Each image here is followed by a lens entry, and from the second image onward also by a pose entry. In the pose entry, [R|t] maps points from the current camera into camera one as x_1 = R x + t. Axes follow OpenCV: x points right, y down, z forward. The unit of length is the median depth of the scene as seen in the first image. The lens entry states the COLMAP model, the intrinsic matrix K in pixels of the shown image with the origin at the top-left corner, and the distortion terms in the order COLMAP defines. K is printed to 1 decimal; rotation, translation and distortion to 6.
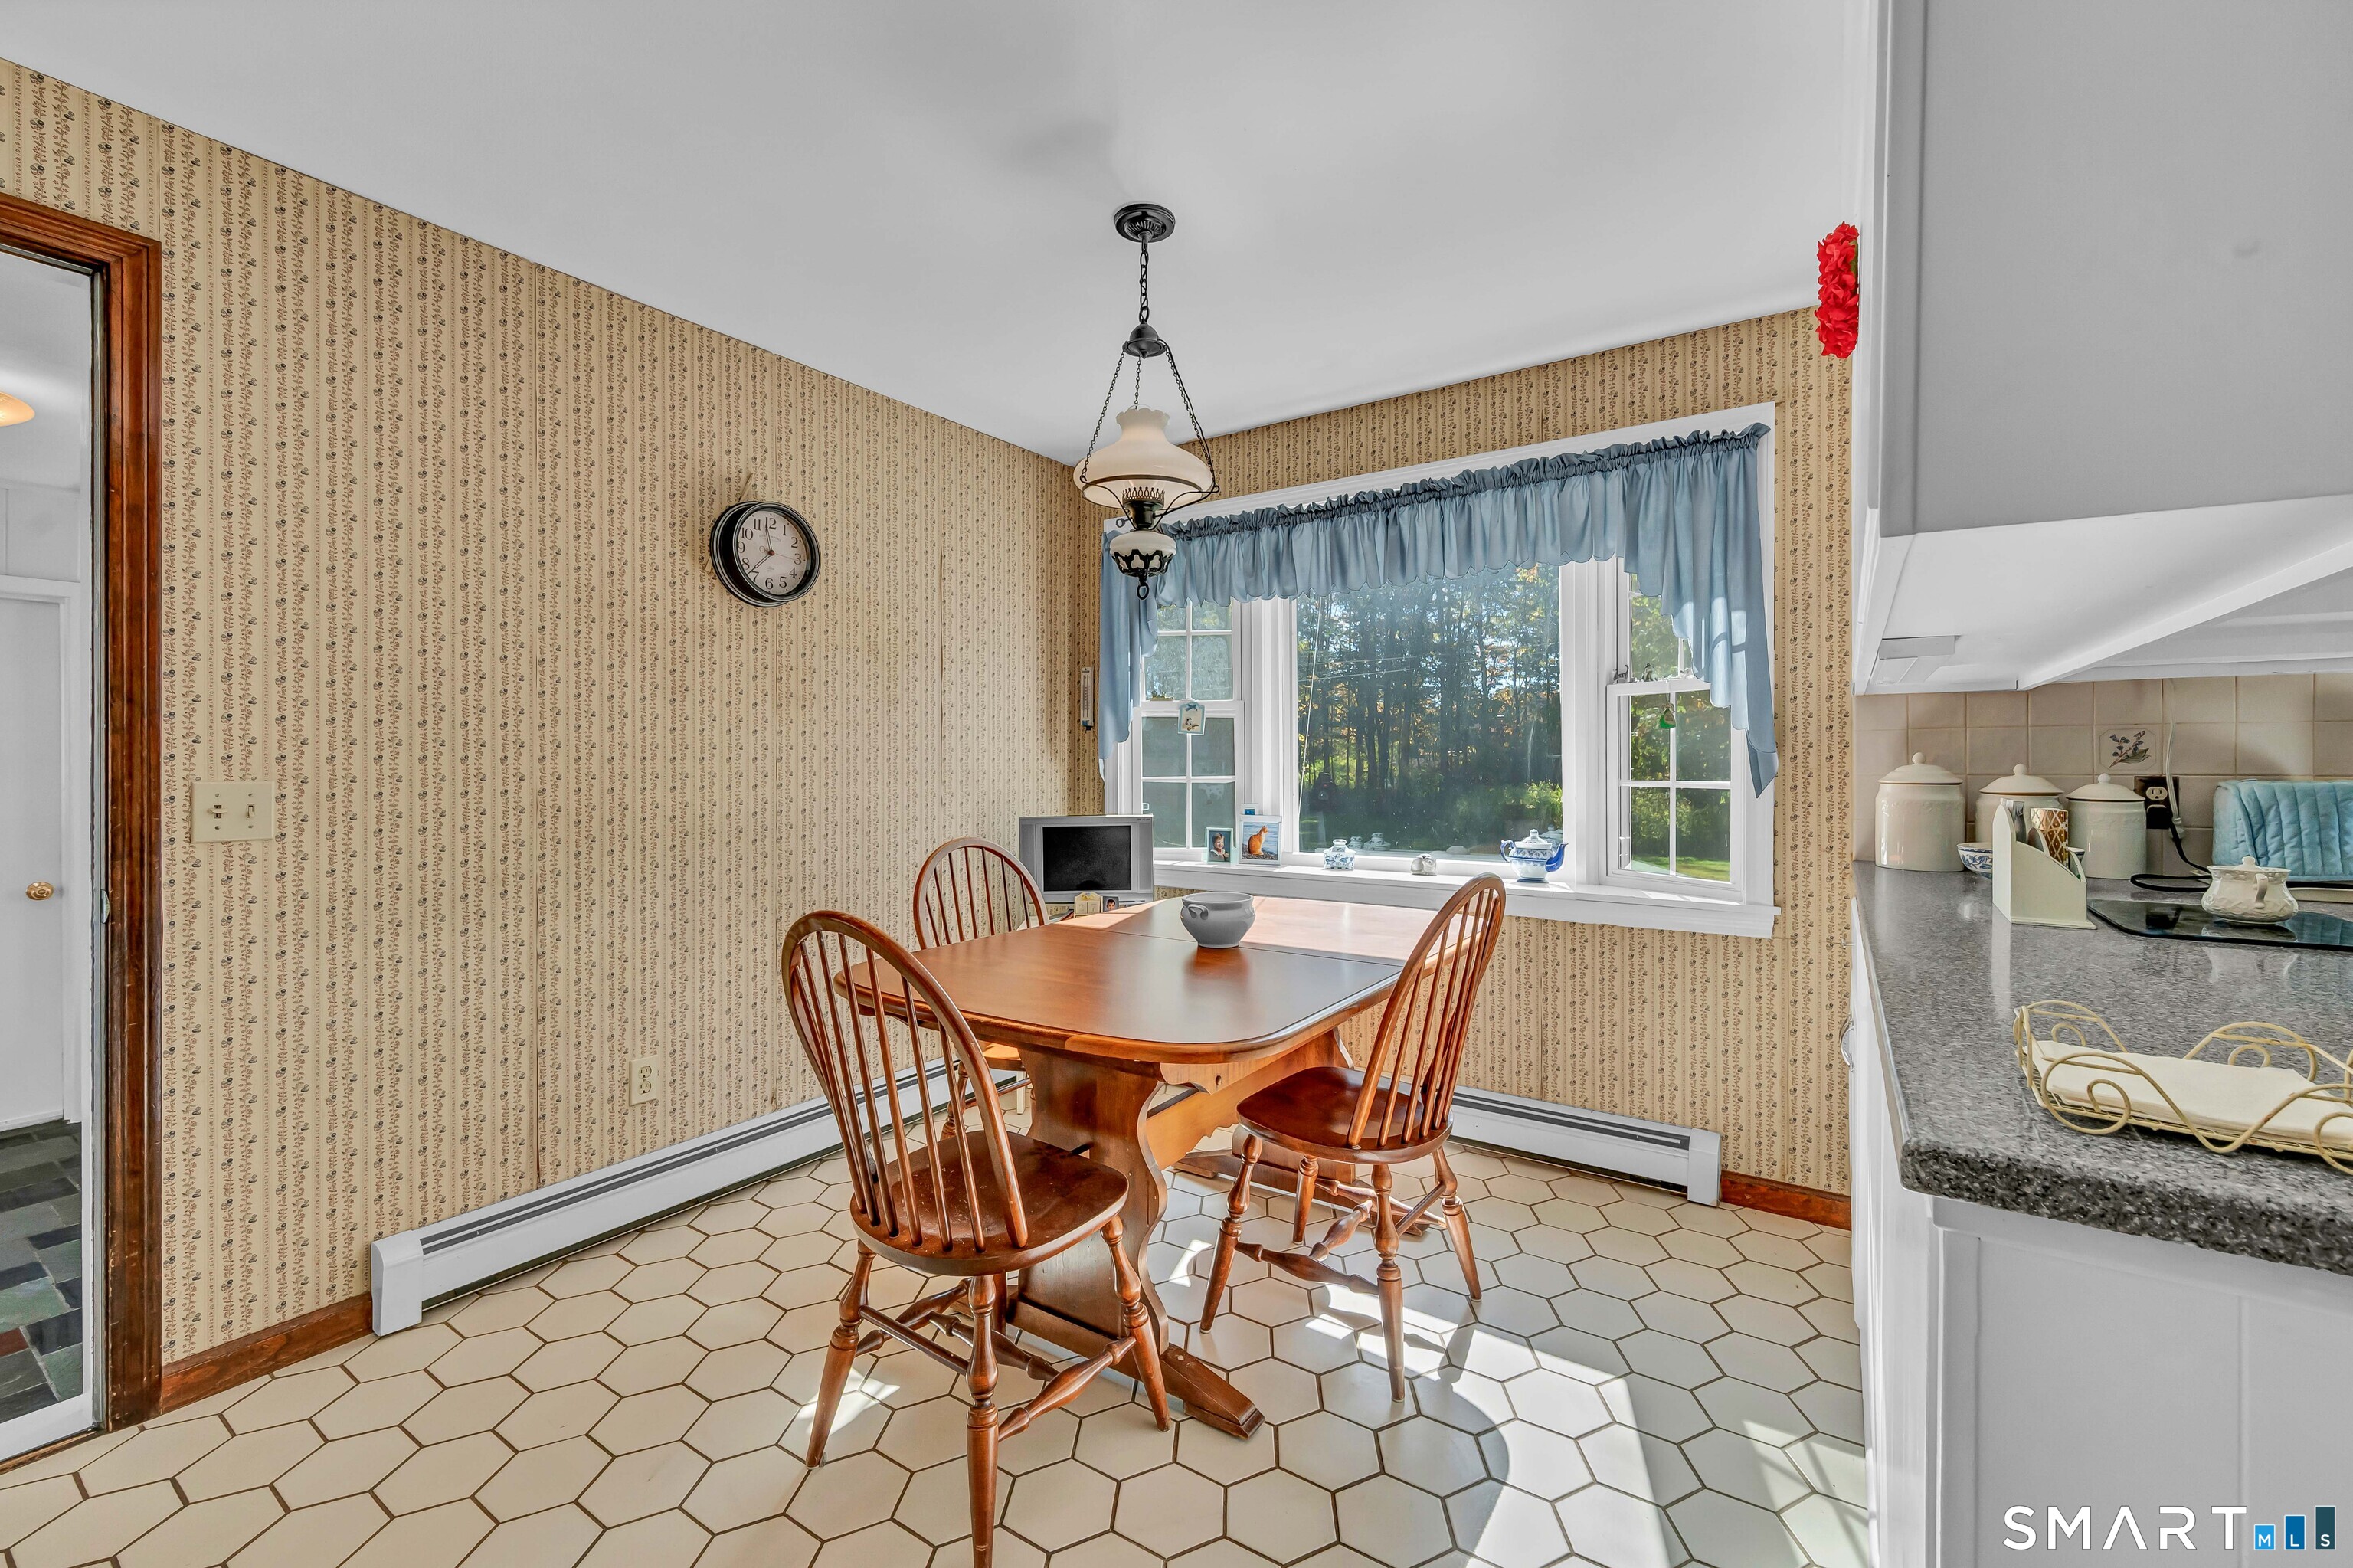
lens RADIAL K [[973.5, 0, 1184.9], [0, 973.5, 760.6], [0, 0, 1]] dist [0.000810, 0.000044]
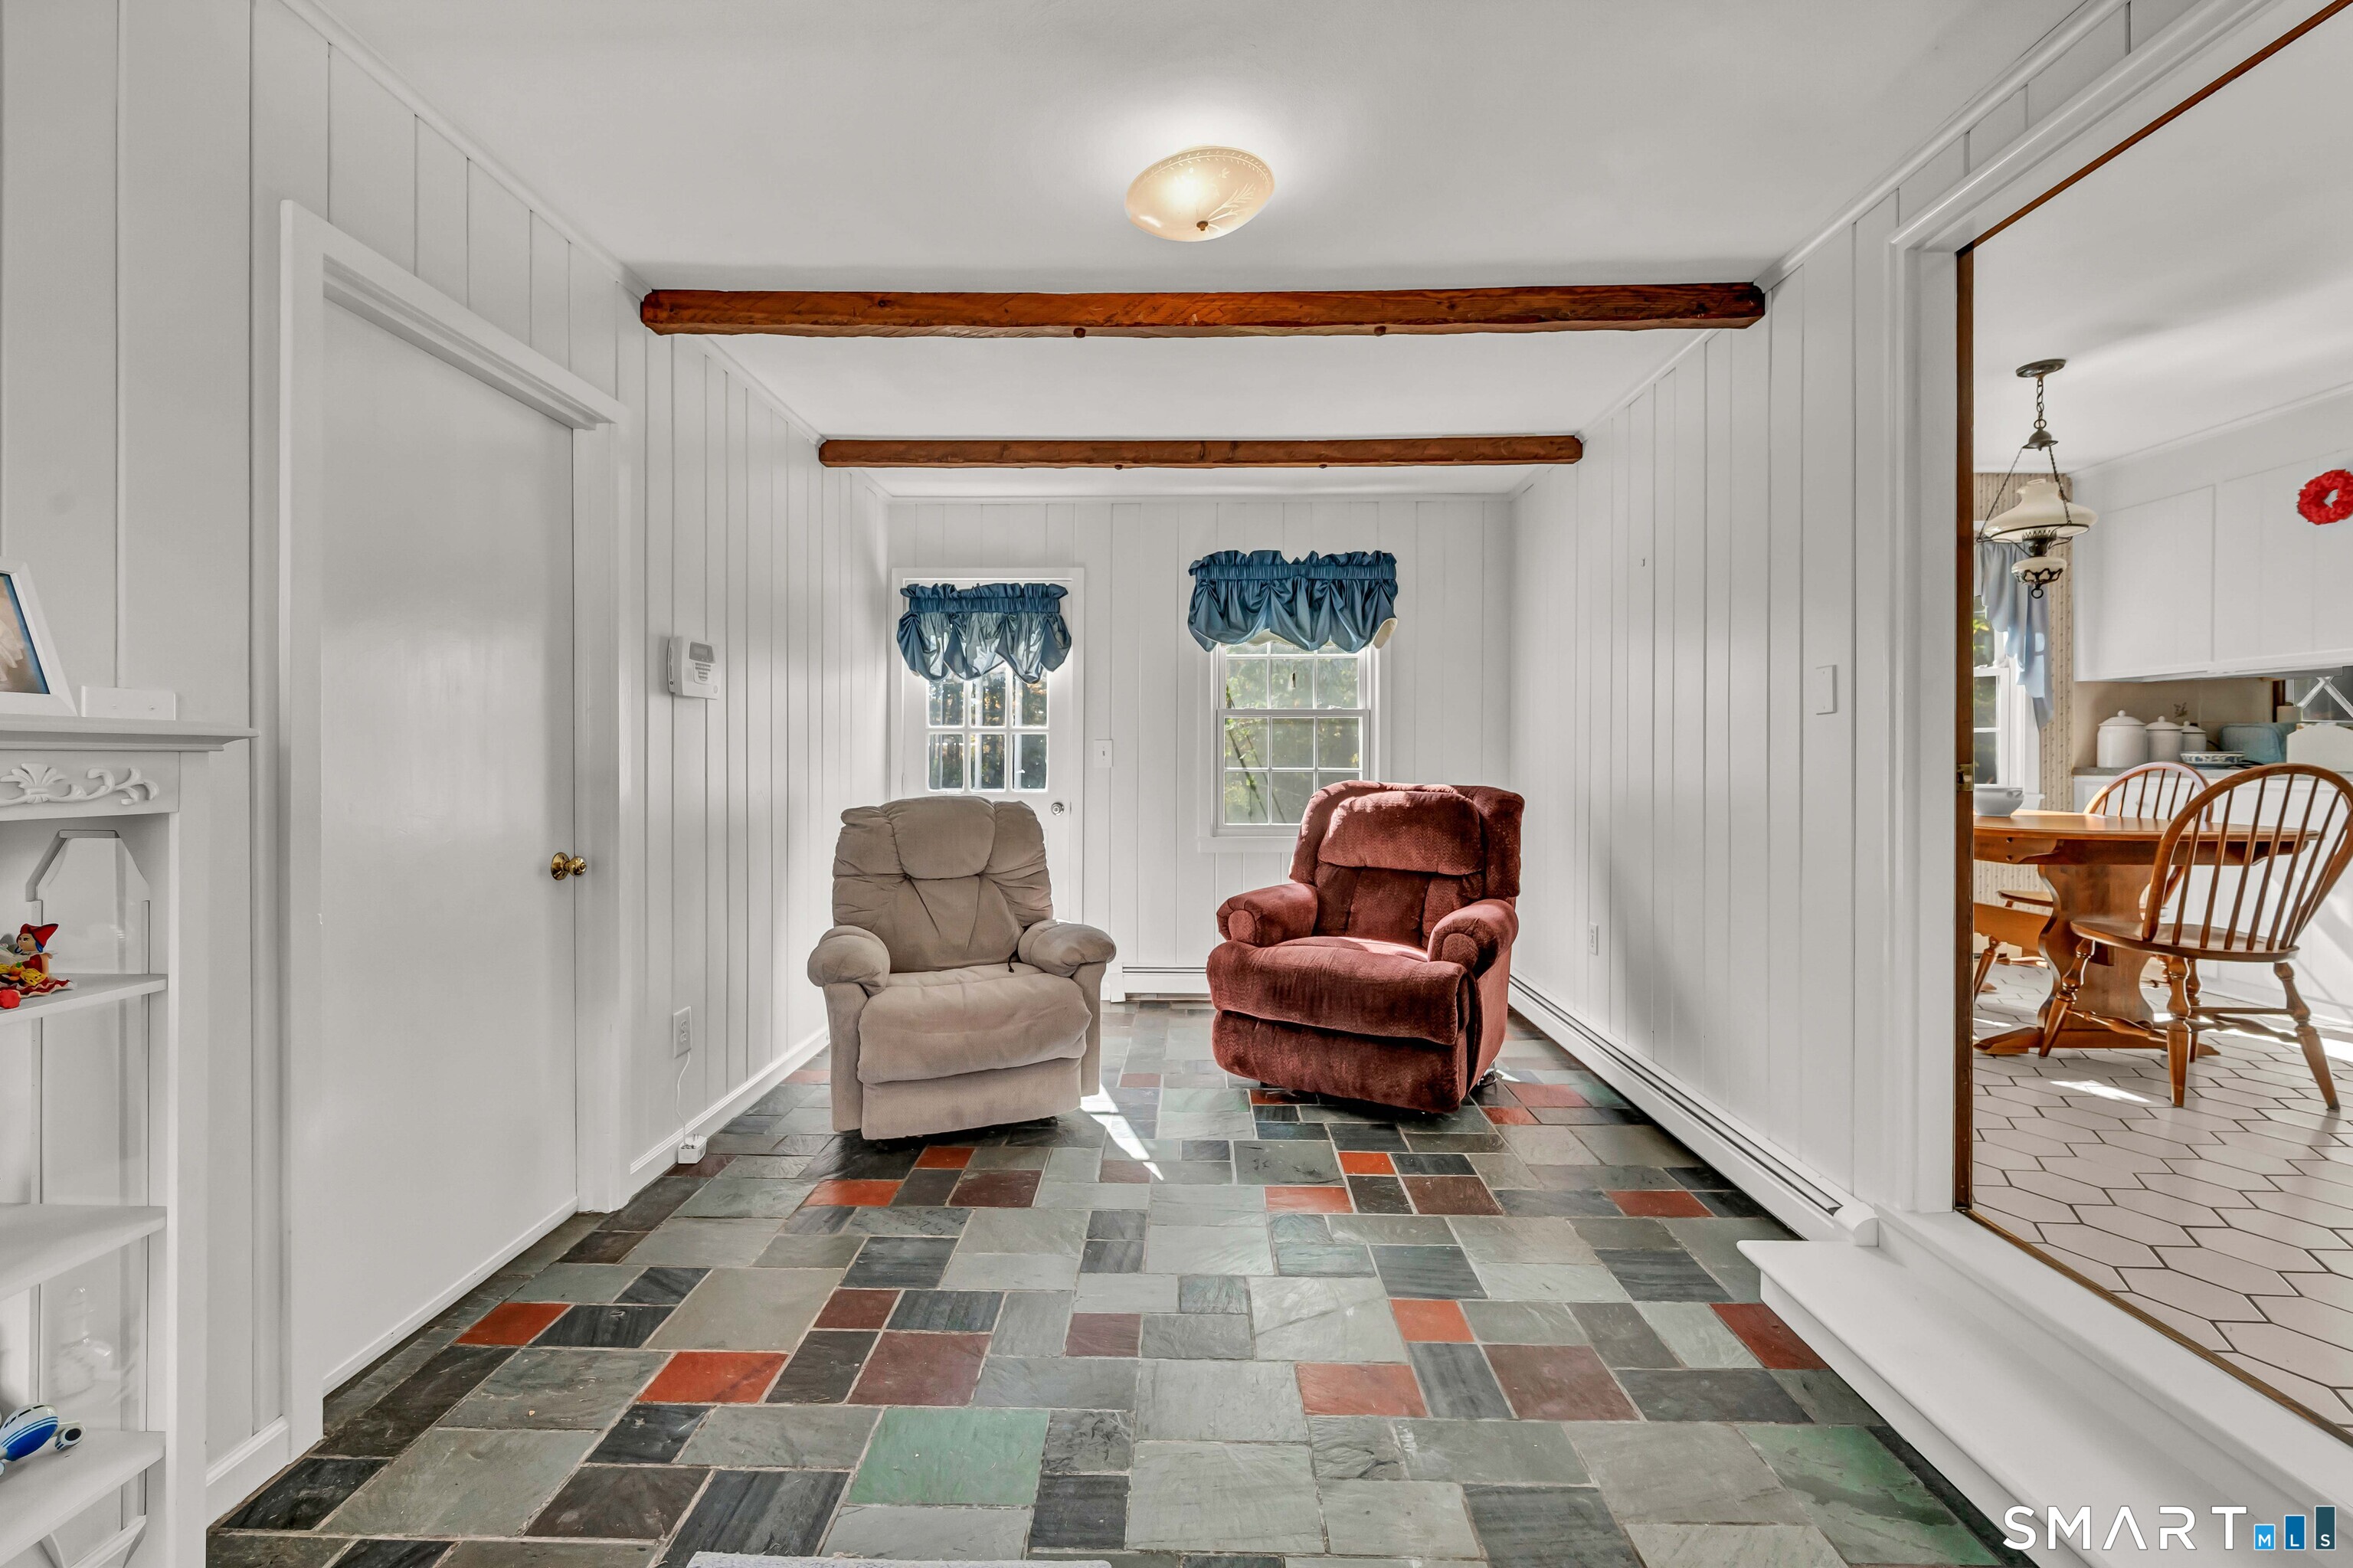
lens RADIAL K [[953.3, 0, 1171.2], [0, 953.3, 765.0], [0, 0, 1]] dist [0.000192, 0.000054]
pose [[0.838662, 0.002173, 0.544647, -2.063634], [-0.004280, 0.999987, 0.002601, 0.112468], [-0.544635, -0.004512, 0.838661, 0.434803]]
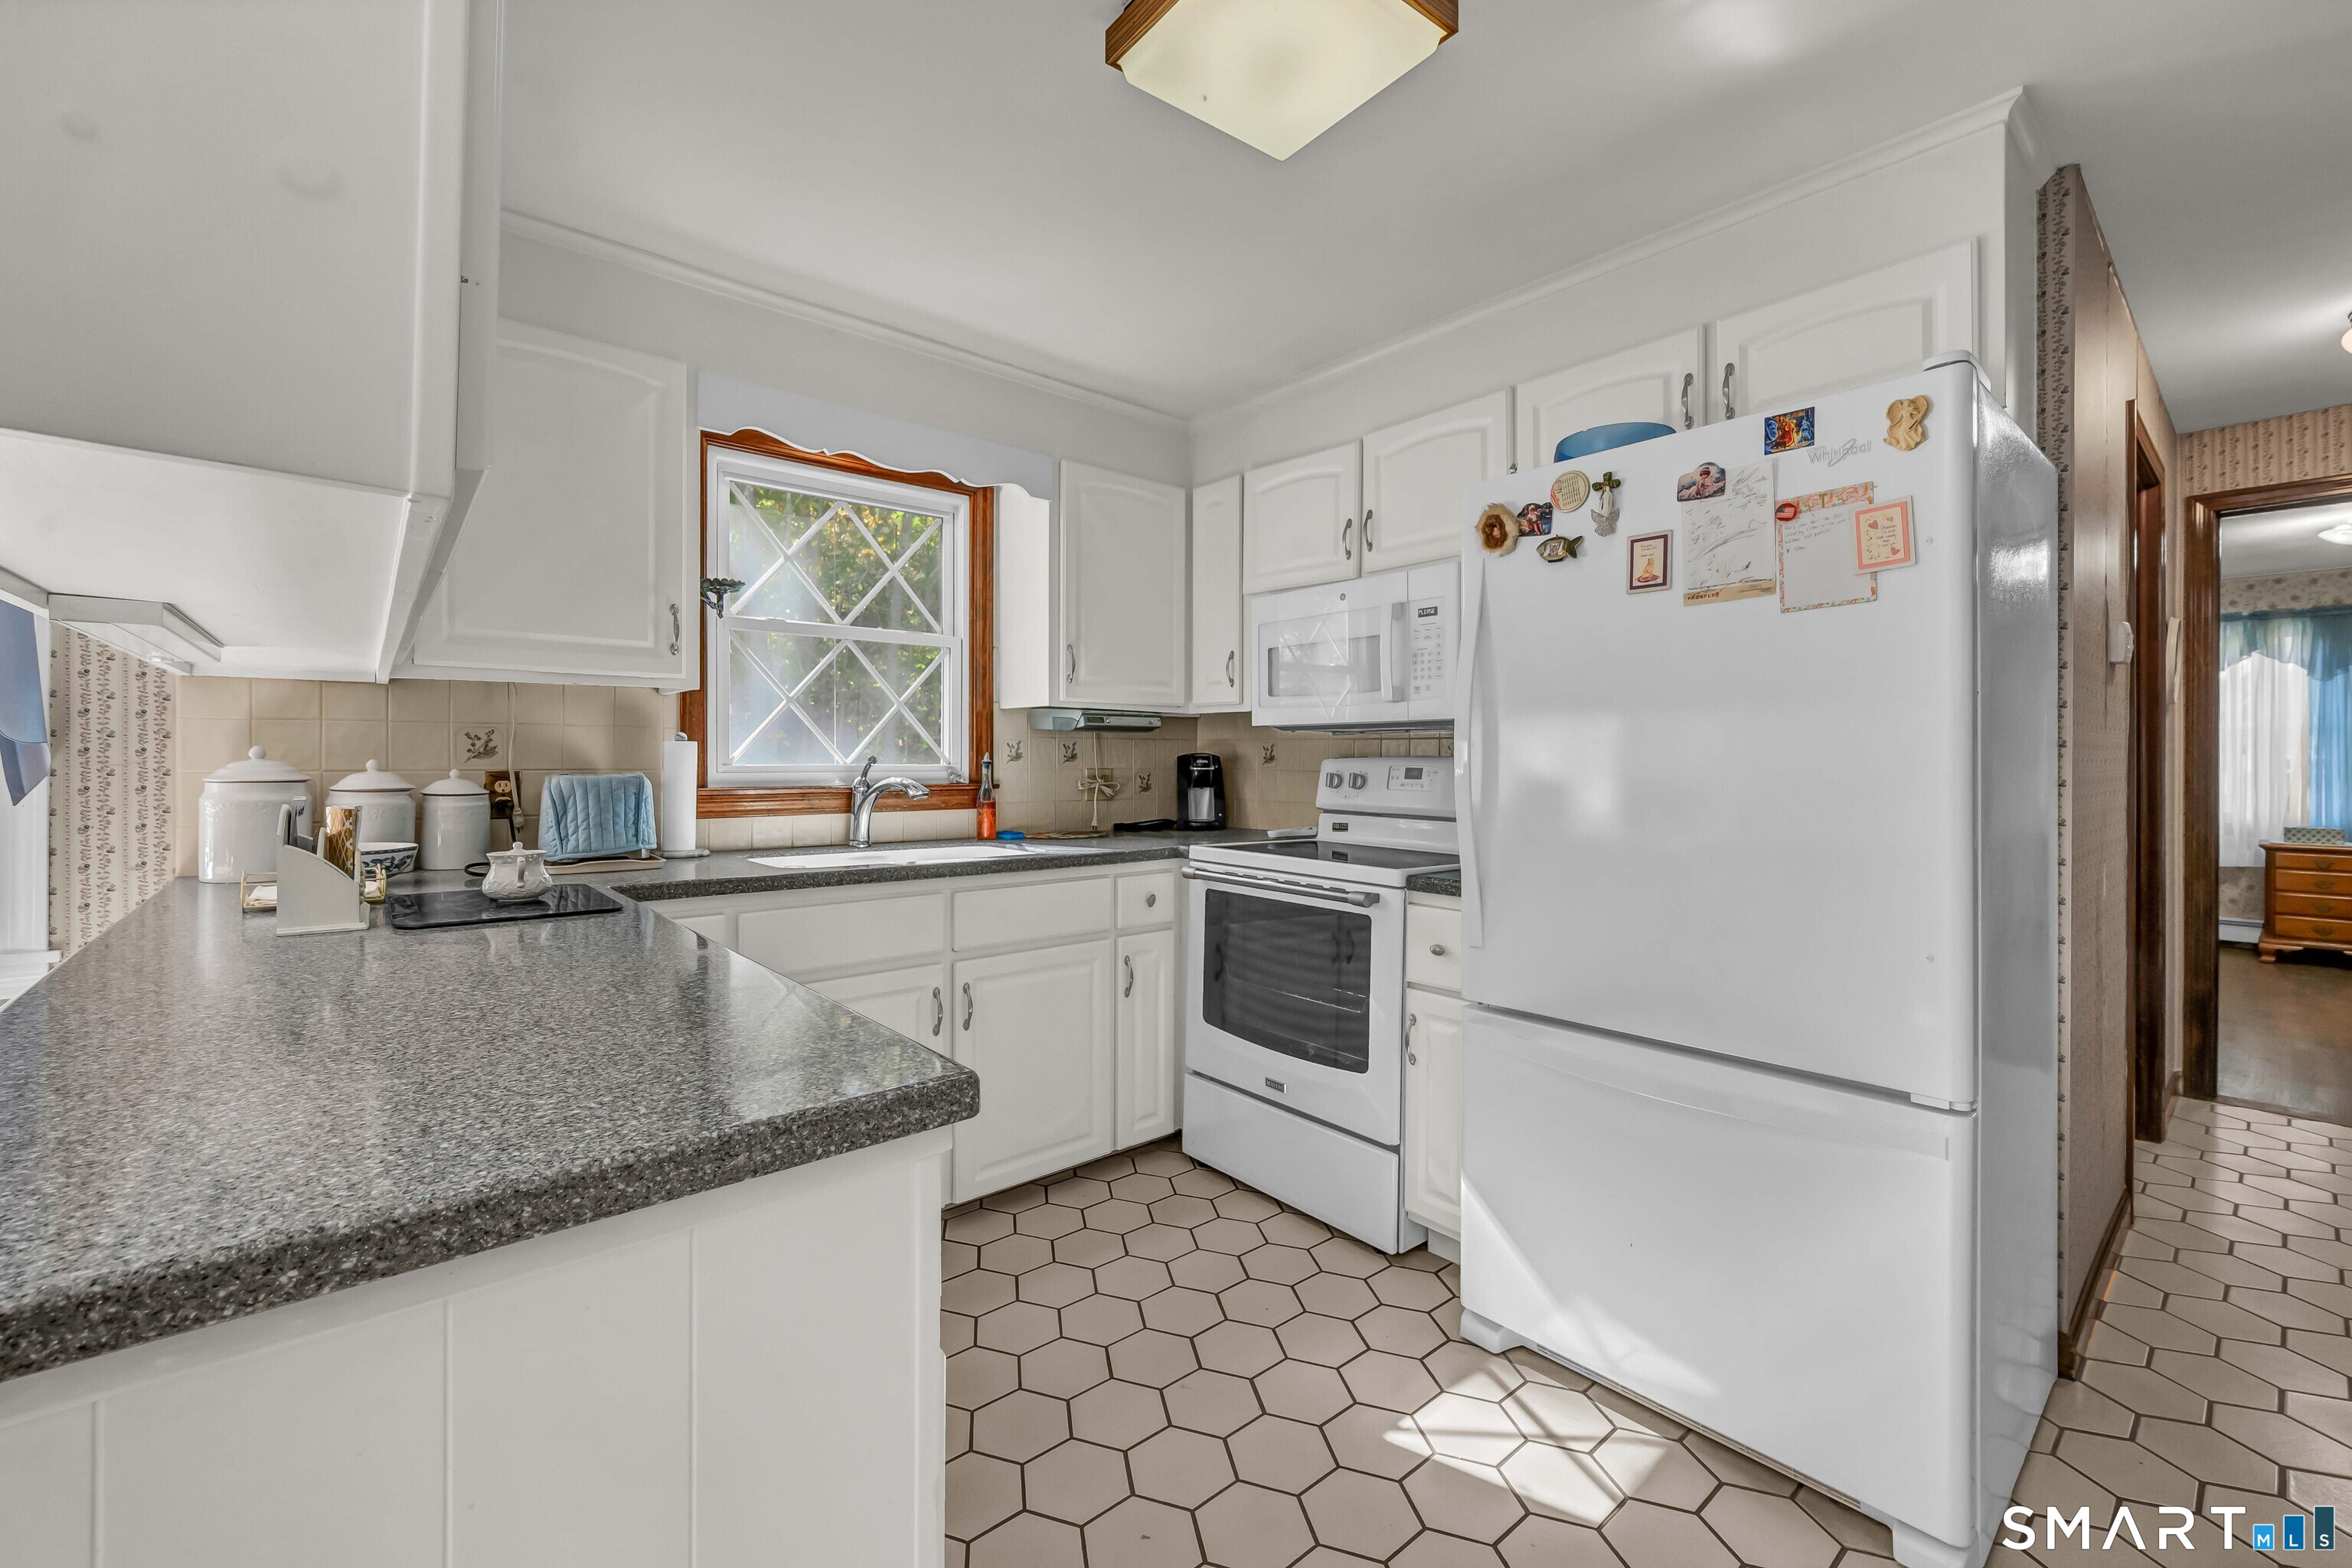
lens RADIAL K [[973.1, 0, 1184.4], [0, 973.1, 760.6], [0, 0, 1]] dist [0.000810, 0.000044]
pose [[0.263592, 0.002304, 0.964632, 0.138113], [-0.006593, 0.999978, -0.000587, -0.000242], [-0.964612, -0.006205, 0.263601, -0.028802]]
